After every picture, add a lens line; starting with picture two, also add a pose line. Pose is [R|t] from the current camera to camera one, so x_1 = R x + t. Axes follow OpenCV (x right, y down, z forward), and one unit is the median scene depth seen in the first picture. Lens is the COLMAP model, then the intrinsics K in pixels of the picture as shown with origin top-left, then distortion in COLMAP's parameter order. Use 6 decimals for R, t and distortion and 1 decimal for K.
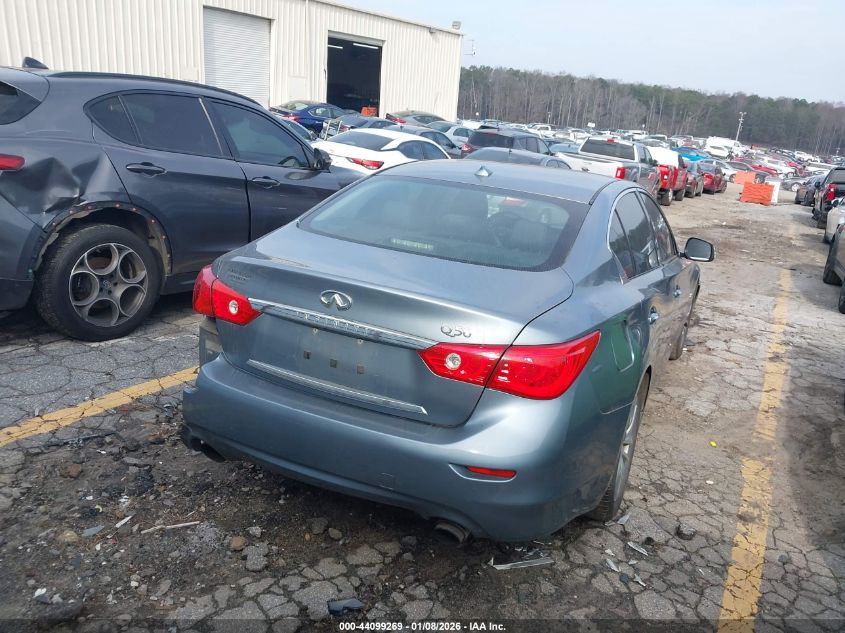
lens RADIAL K [[675.7, 0, 444.7], [0, 675.7, 317.9], [0, 0, 1]] dist [-0.003981, 0.002272]
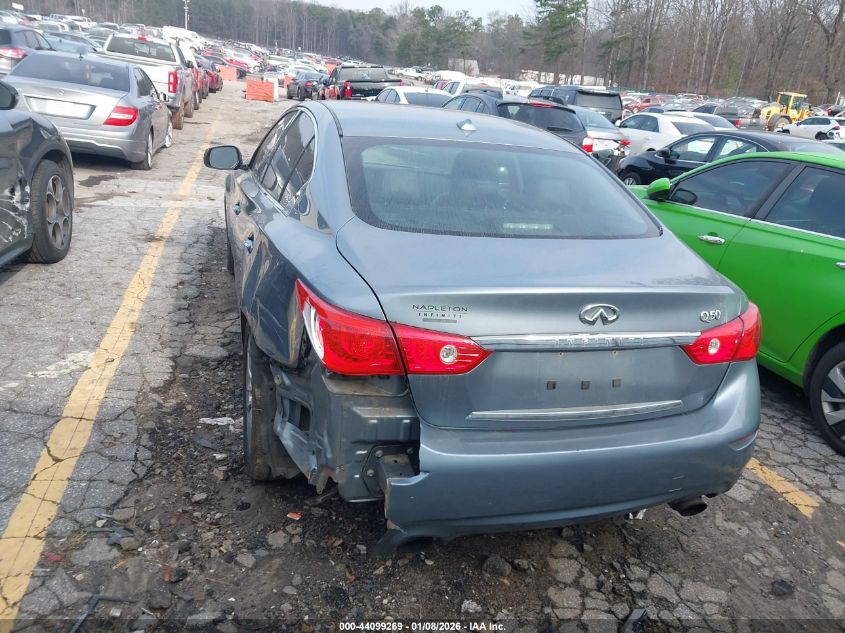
lens RADIAL K [[675.7, 0, 444.7], [0, 675.7, 317.9], [0, 0, 1]] dist [-0.003981, 0.002272]
pose [[0.726160, -0.248622, 0.640998, -0.719535], [0.150678, 0.967210, 0.204452, -0.191640], [-0.670811, -0.051880, 0.739812, 0.416648]]
